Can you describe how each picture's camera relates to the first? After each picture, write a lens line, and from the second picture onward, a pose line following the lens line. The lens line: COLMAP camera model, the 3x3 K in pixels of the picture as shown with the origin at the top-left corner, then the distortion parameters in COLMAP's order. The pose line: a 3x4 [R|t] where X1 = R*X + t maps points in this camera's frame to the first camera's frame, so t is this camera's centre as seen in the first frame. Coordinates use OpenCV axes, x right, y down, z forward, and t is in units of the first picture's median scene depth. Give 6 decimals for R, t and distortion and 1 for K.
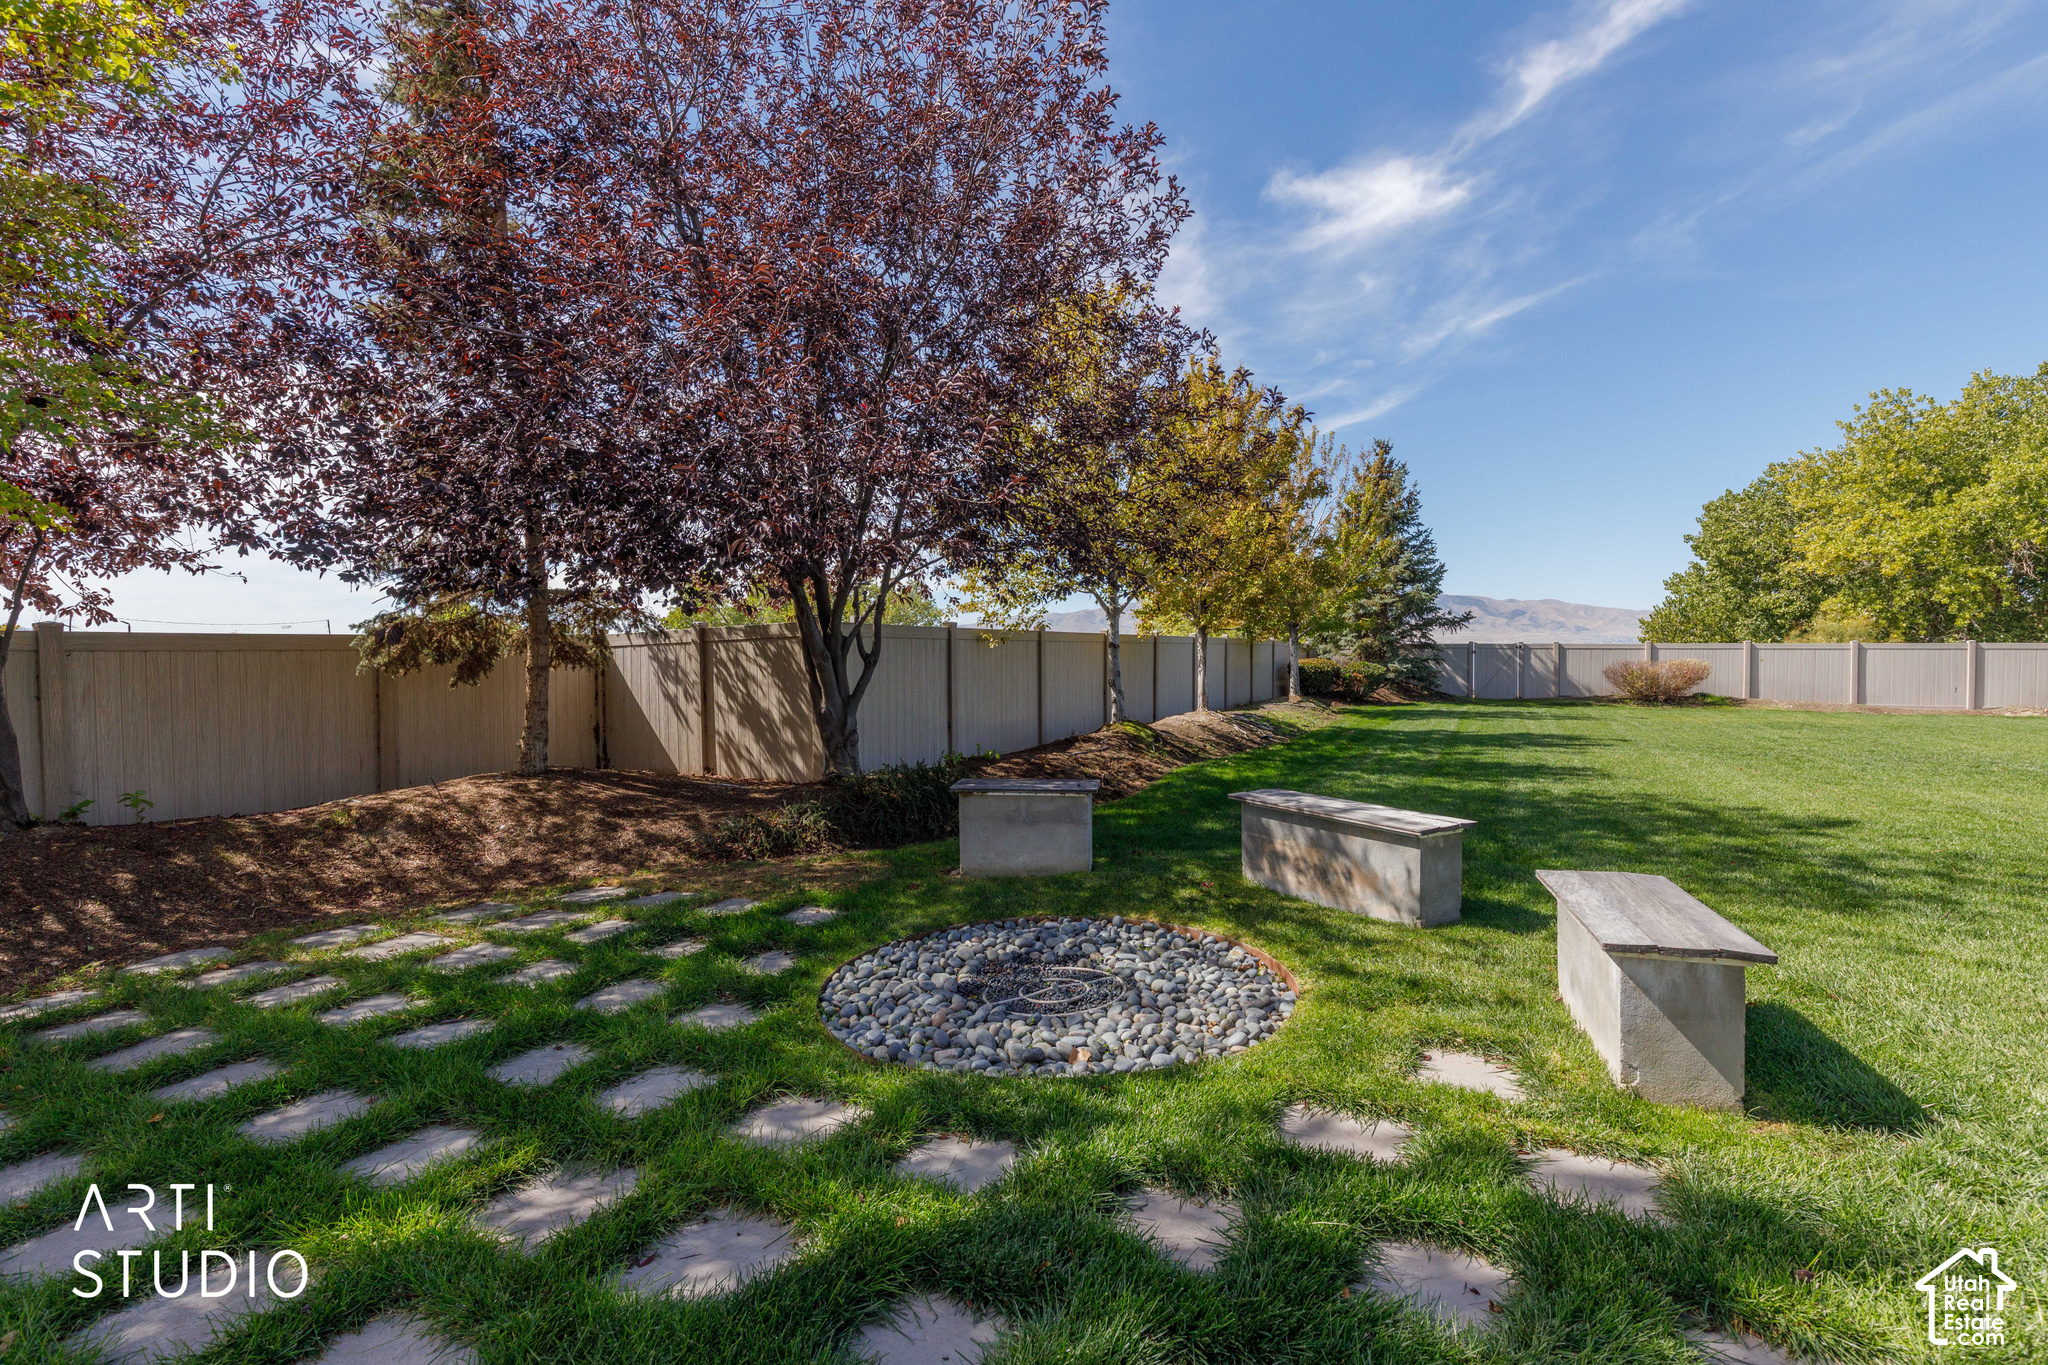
lens RADIAL K [[918.8, 0, 1028.8], [0, 918.8, 672.3], [0, 0, 1]] dist [0.002490, 0.000542]
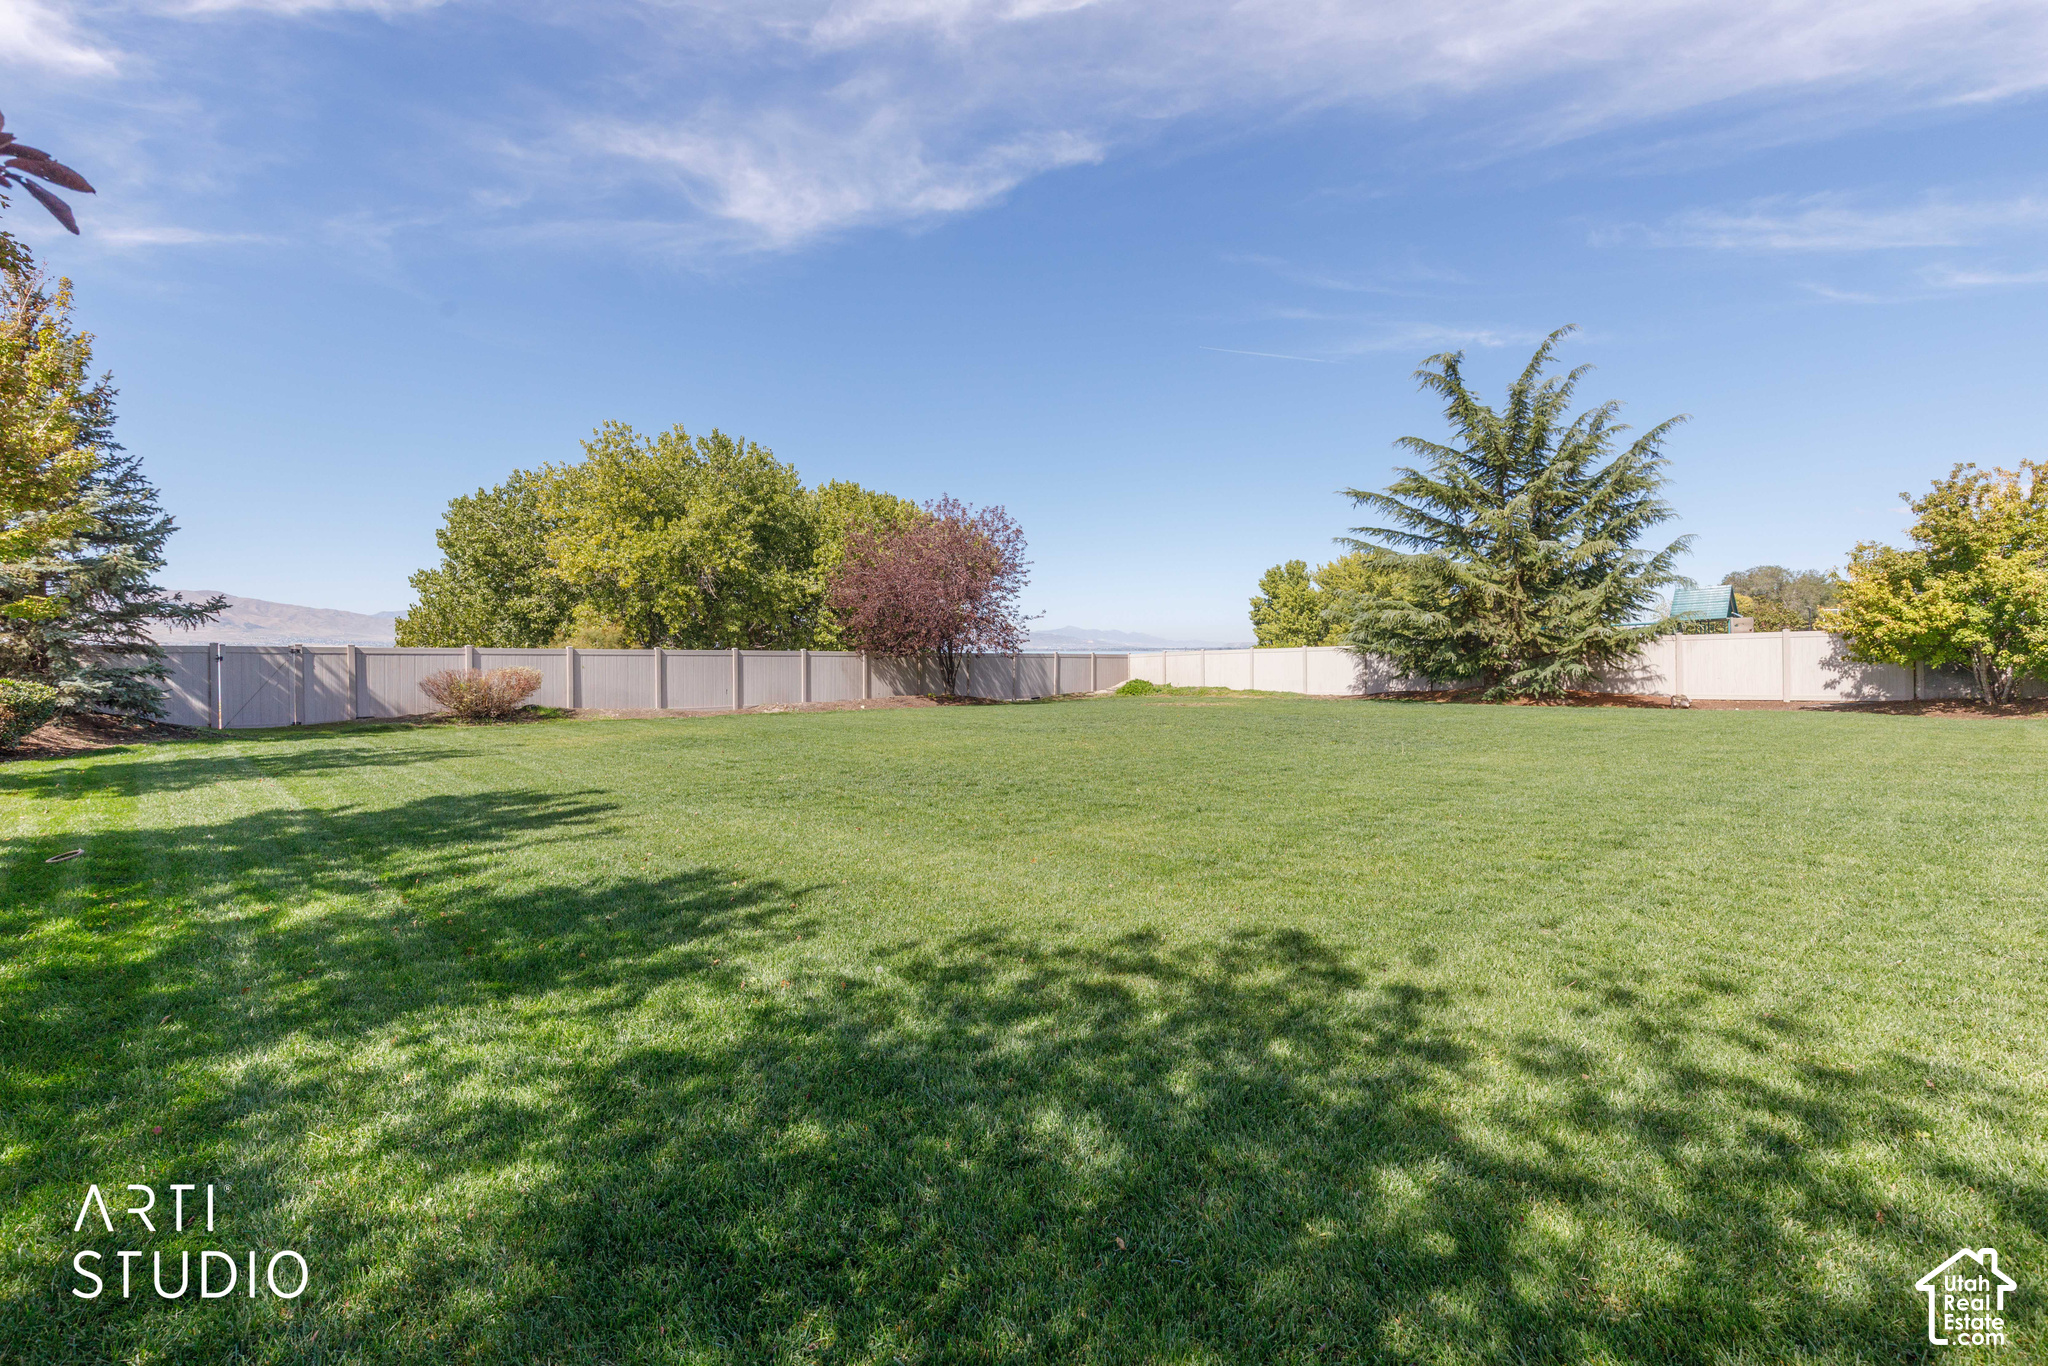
lens RADIAL K [[918.8, 0, 1028.8], [0, 918.8, 672.8], [0, 0, 1]] dist [0.002490, 0.000542]
pose [[0.324590, -0.018263, 0.945679, 0.035355], [0.018138, 0.999750, 0.013082, -0.007817], [-0.945681, 0.012907, 0.324840, 0.179395]]
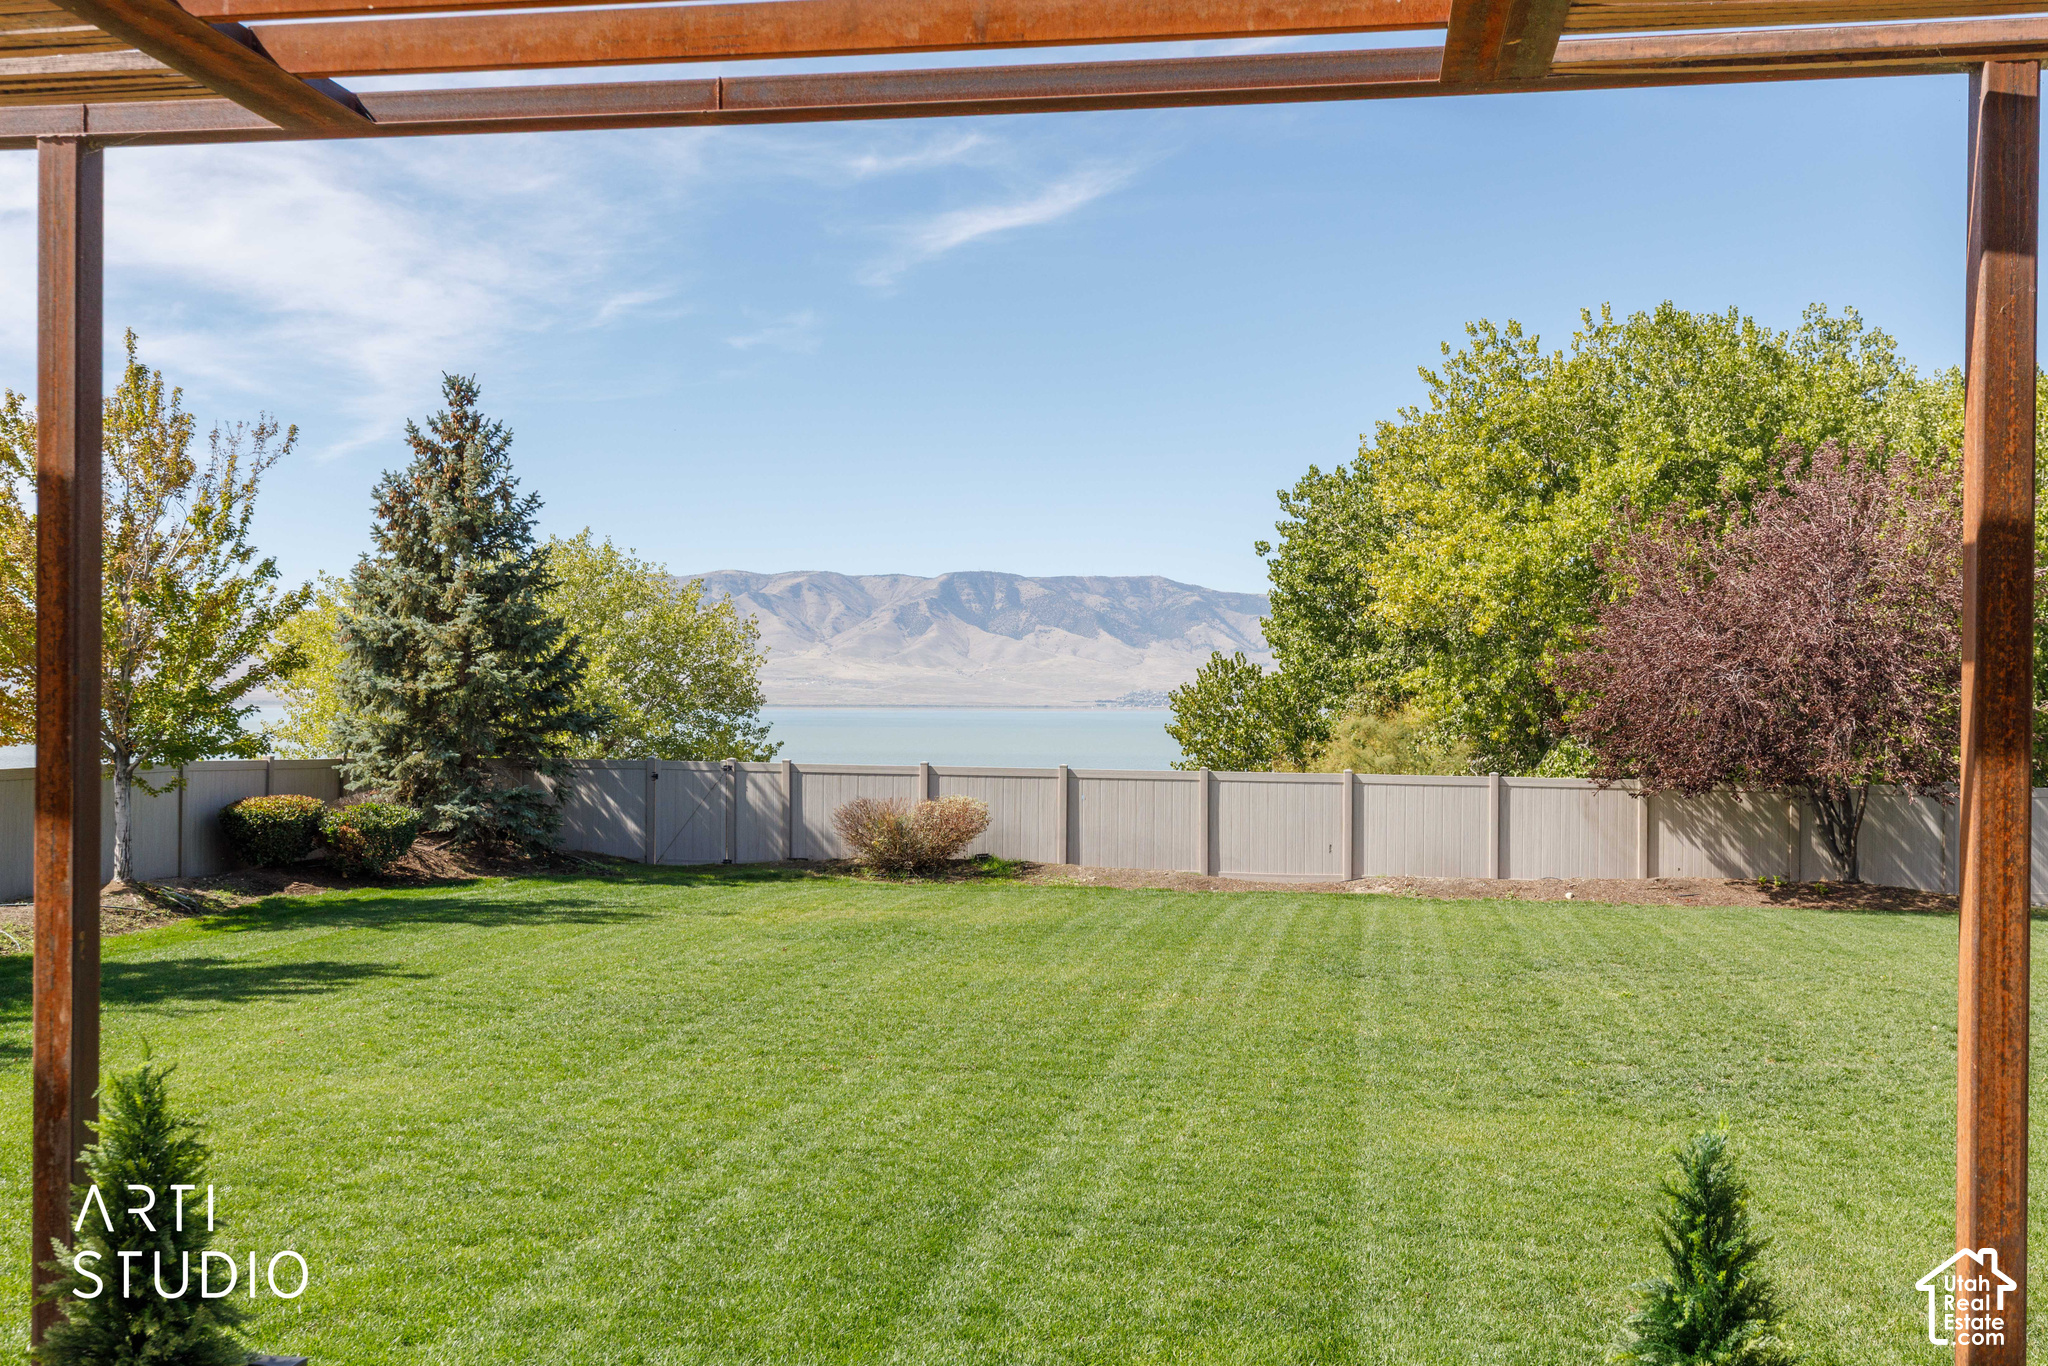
lens RADIAL K [[2102.4, 0, 1024.0], [0, 2102.4, 683.0], [0, 0, 1]] dist [-0.031267, -0.002780]
pose [[0.940600, 0.015042, 0.339183, 0.208691], [-0.002856, 0.999333, -0.036398, -0.025243], [-0.339504, 0.033267, 0.940016, -0.173477]]
